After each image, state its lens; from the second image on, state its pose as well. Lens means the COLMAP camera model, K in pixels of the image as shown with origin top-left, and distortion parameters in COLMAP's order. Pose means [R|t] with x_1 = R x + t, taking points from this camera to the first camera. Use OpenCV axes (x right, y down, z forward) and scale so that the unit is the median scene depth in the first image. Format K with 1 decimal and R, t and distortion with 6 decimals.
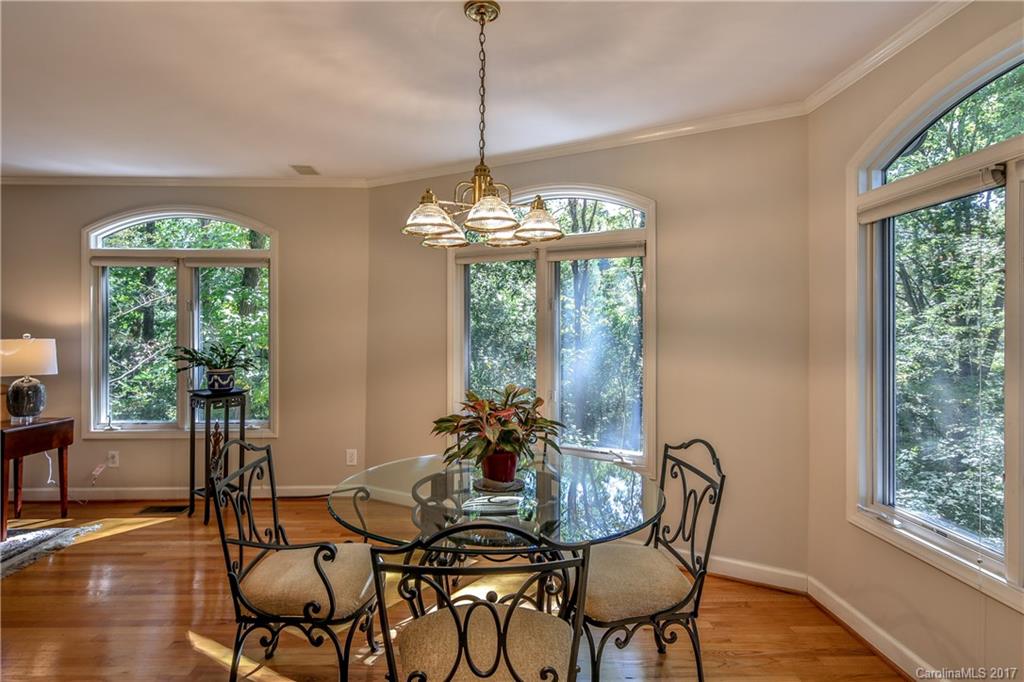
lens RADIAL K [[530.2, 0, 505.9], [0, 530.2, 332.7], [0, 0, 1]] dist [0.002404, -0.000284]
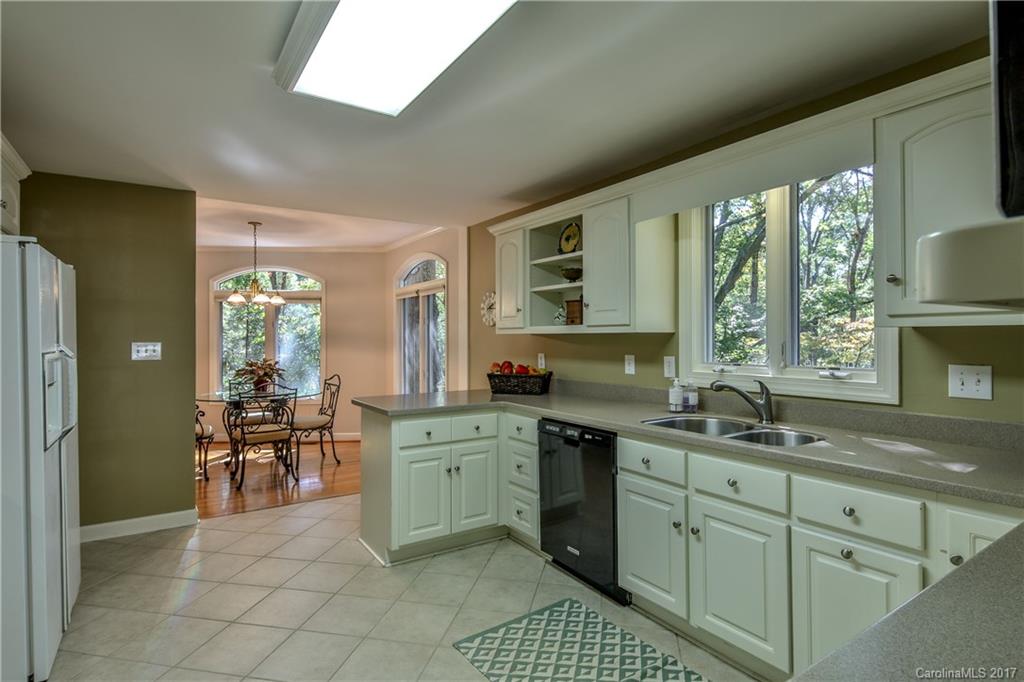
lens RADIAL K [[530.2, 0, 508.0], [0, 530.2, 333.8], [0, 0, 1]] dist [0.002404, -0.000284]
pose [[0.851074, -0.000137, 0.525045, -0.345892], [0.006758, 0.999920, -0.010693, 0.013819], [-0.525002, 0.012648, 0.851007, -1.904316]]
